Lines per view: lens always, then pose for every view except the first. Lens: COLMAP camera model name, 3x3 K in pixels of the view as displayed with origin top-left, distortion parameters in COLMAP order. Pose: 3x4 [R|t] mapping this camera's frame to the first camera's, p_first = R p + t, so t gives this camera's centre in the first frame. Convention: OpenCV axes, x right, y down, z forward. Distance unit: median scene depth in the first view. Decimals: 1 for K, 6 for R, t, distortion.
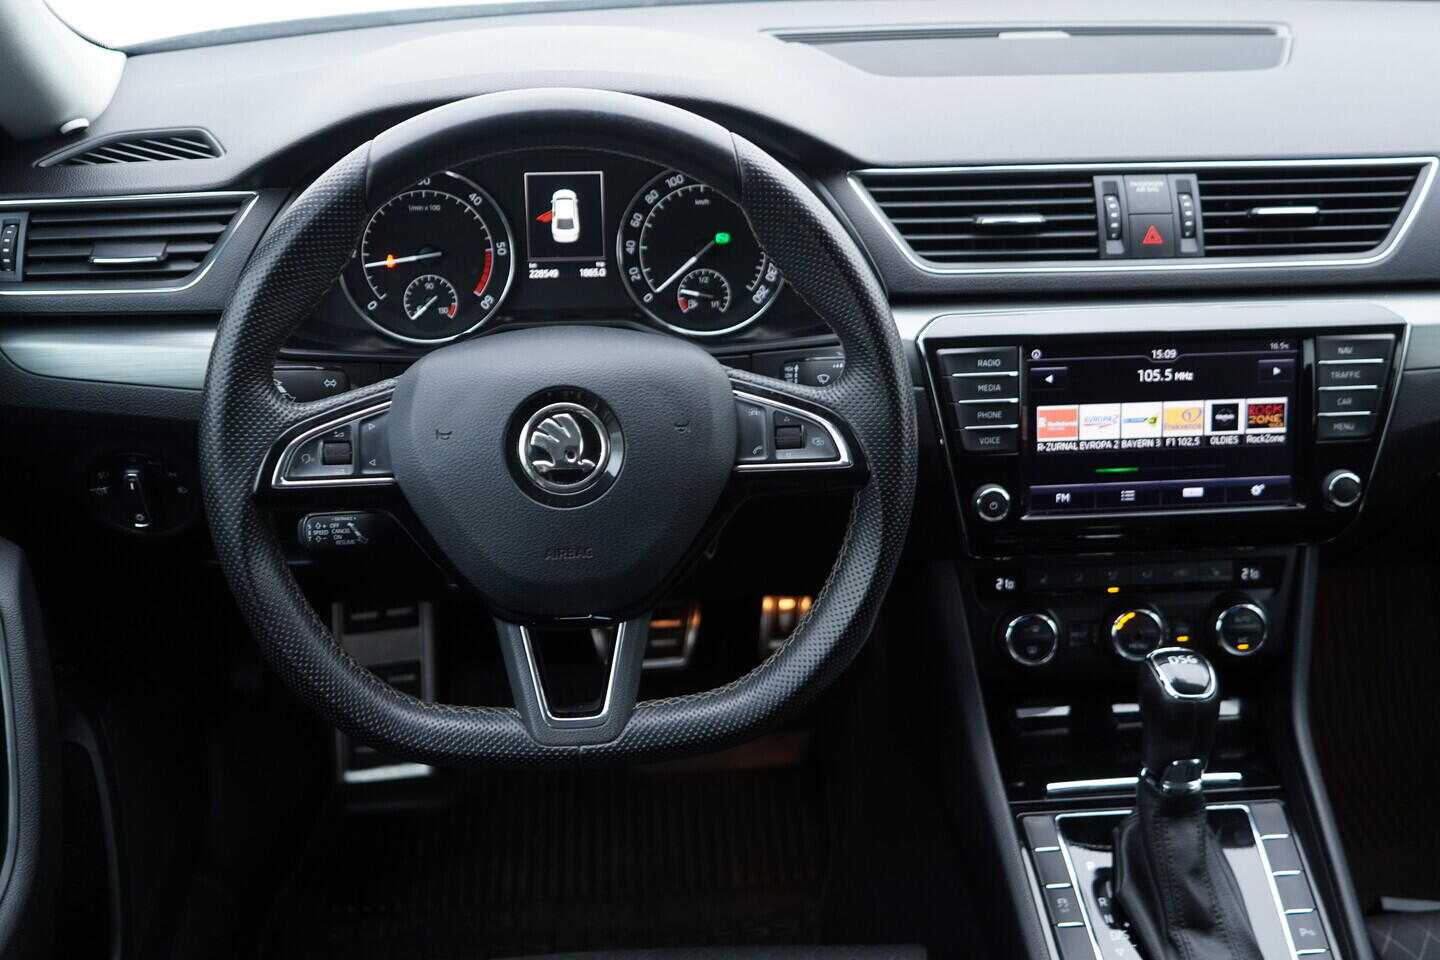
lens RADIAL K [[1477.6, 0, 720.0], [0, 1477.6, 480.0], [0, 0, 1]] dist [-0.003329, 0.021122]
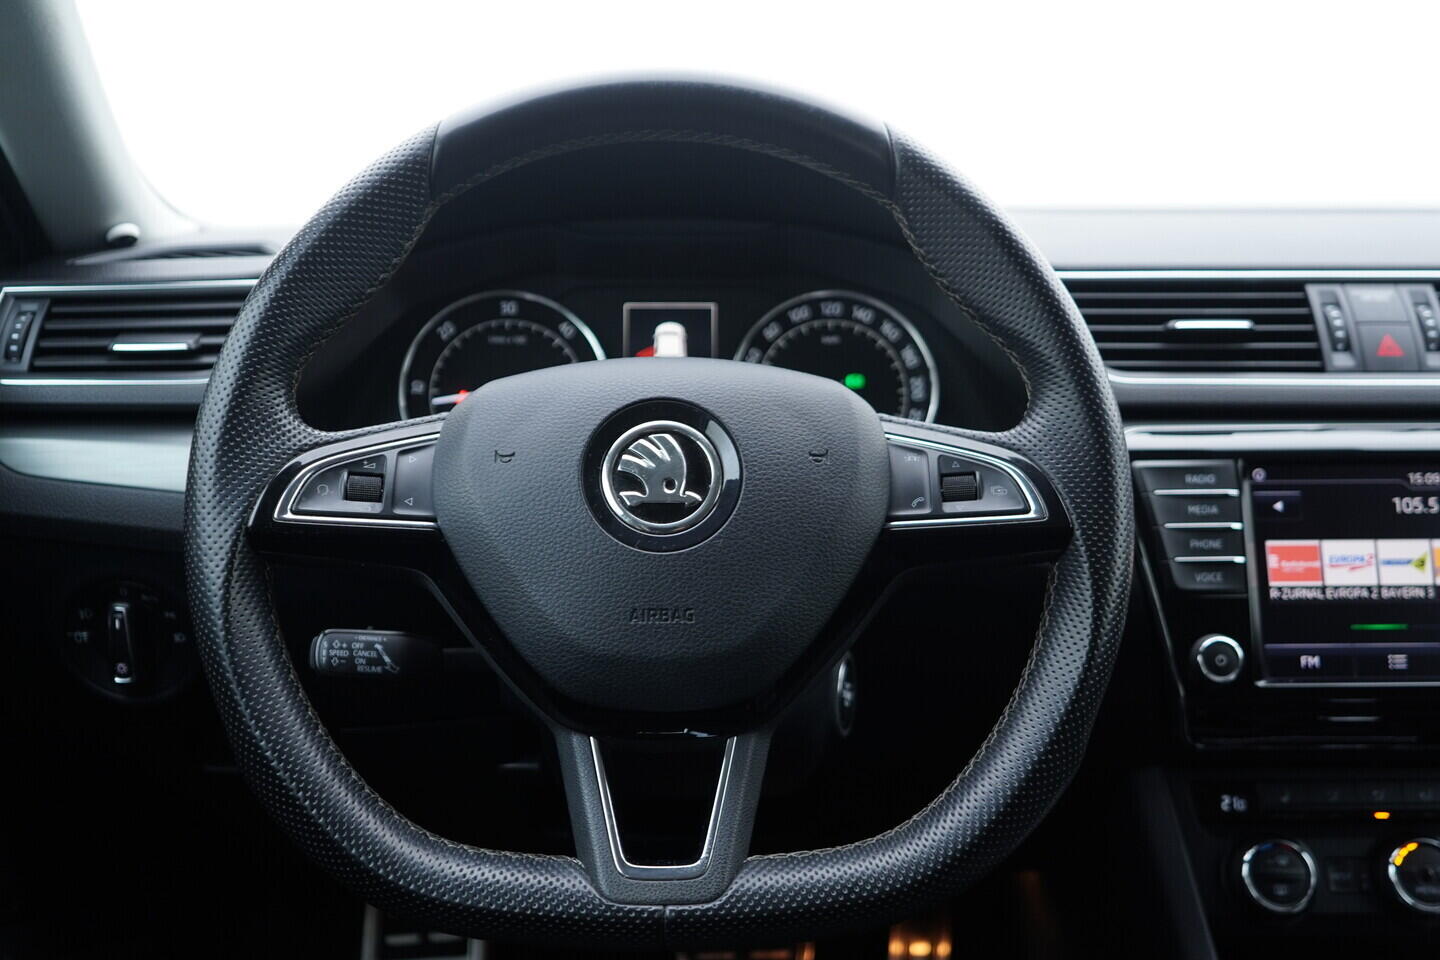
lens RADIAL K [[1477.6, 0, 720.0], [0, 1477.6, 480.0], [0, 0, 1]] dist [-0.003329, 0.021122]
pose [[0.997990, 0.006982, -0.062979, -0.023144], [-0.027578, 0.942703, -0.332492, 0.186115], [0.057049, 0.333561, 0.941001, 0.240211]]
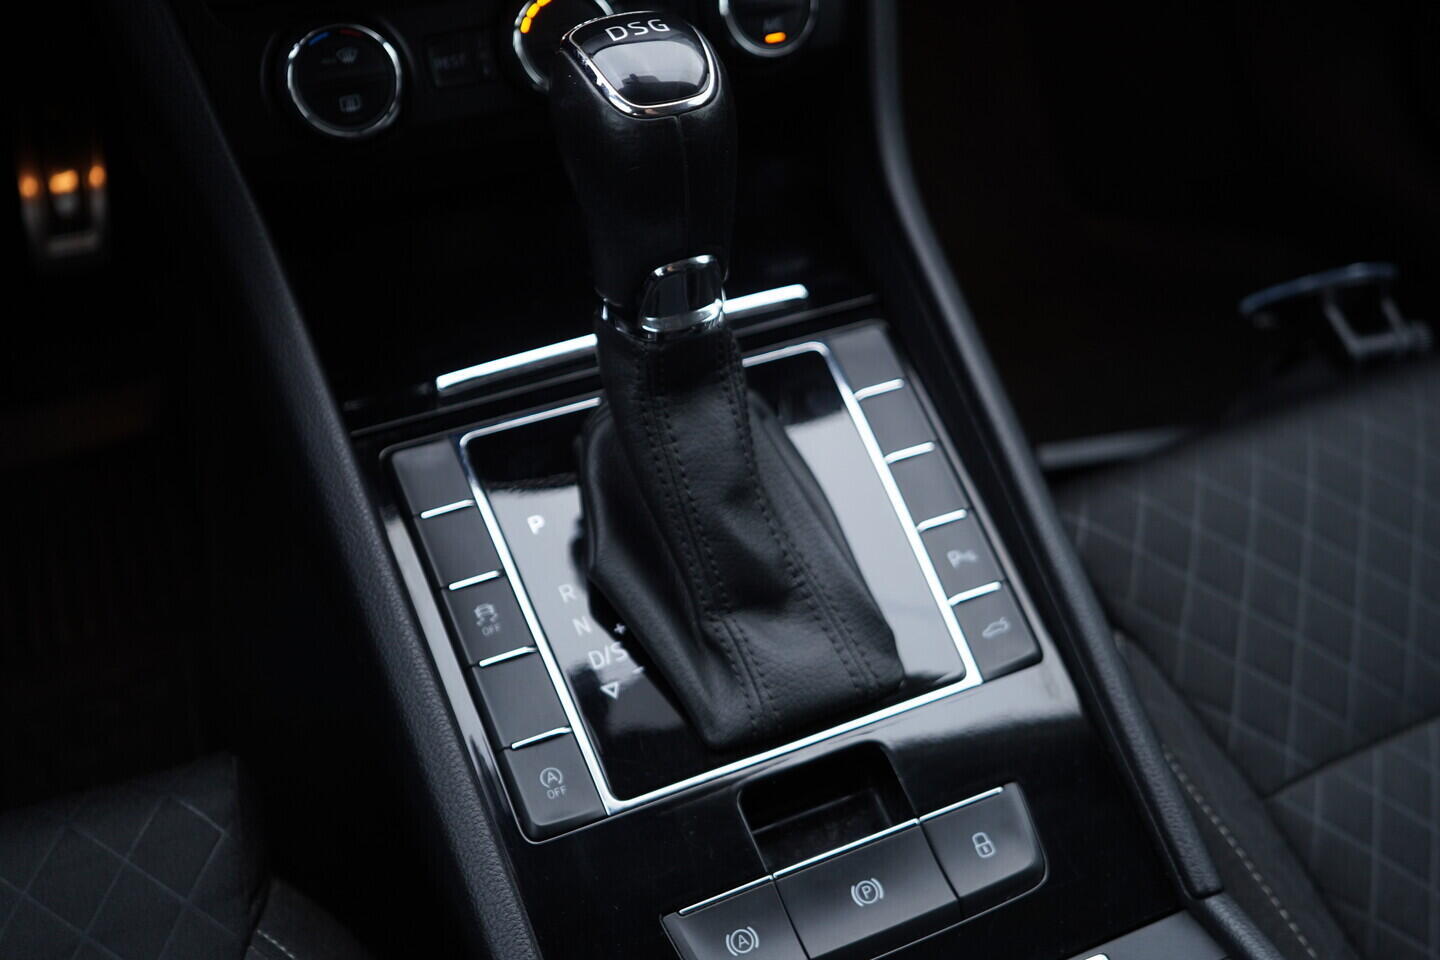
lens RADIAL K [[1521.7, 0, 720.0], [0, 1521.7, 480.0], [0, 0, 1]] dist [0.001034, 0.006910]
pose [[0.944634, -0.211916, 0.250516, 0.187536], [0.145661, 0.954951, 0.258558, 0.128909], [-0.294023, -0.207752, 0.932947, 0.526893]]
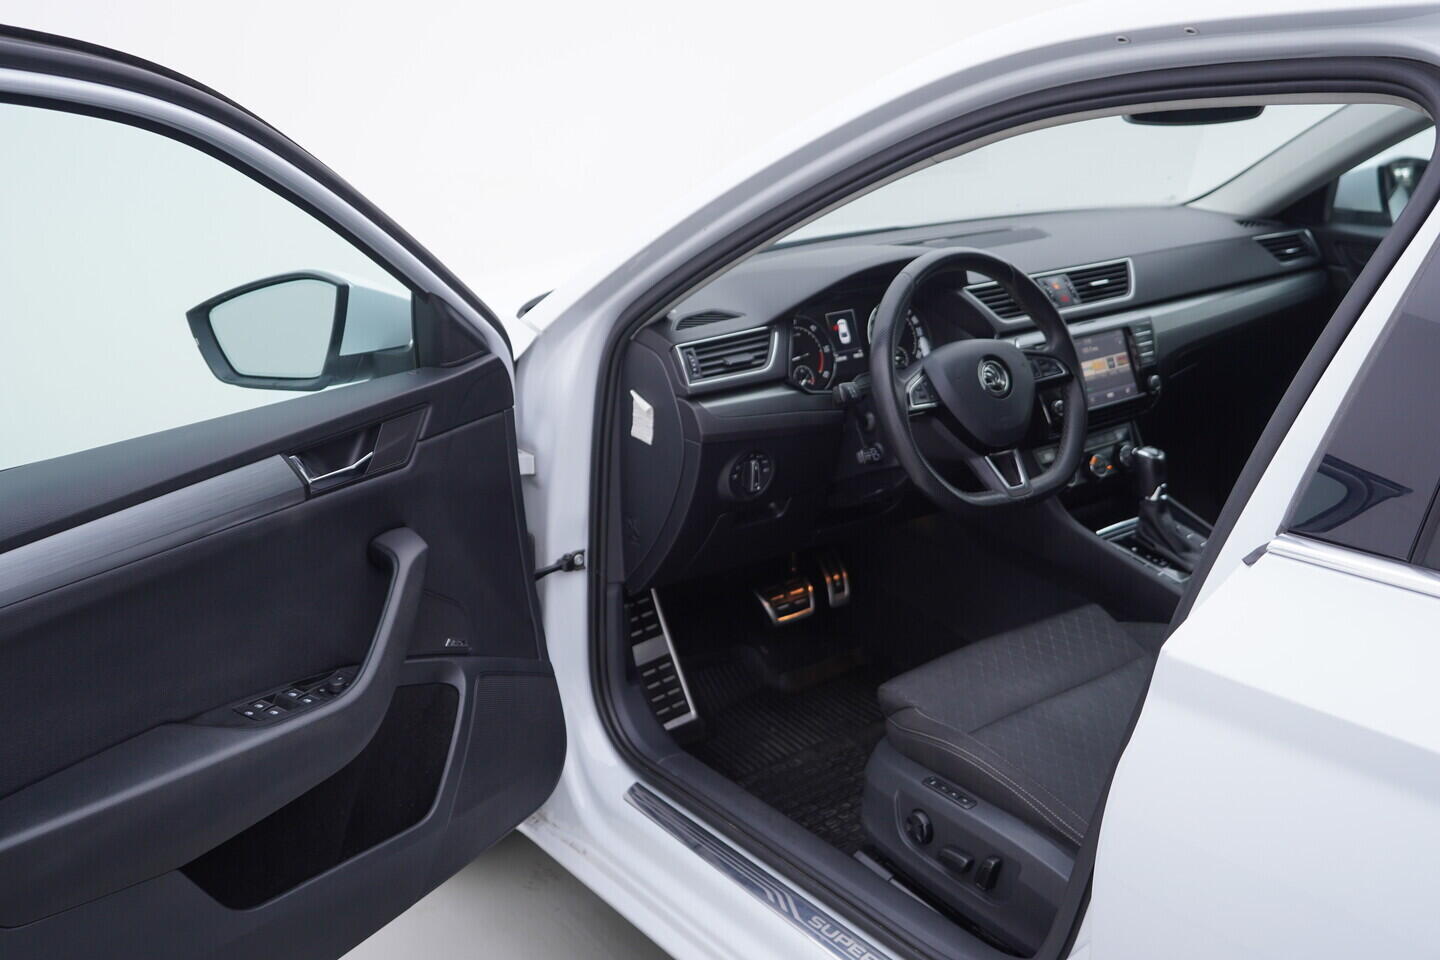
lens RADIAL K [[1477.6, 0, 720.0], [0, 1477.6, 480.0], [0, 0, 1]] dist [-0.003329, 0.021122]
pose [[0.841655, -0.185955, 0.506988, -1.491919], [0.296423, 0.943845, -0.145907, 0.307725], [-0.451387, 0.273087, 0.849514, -0.738472]]
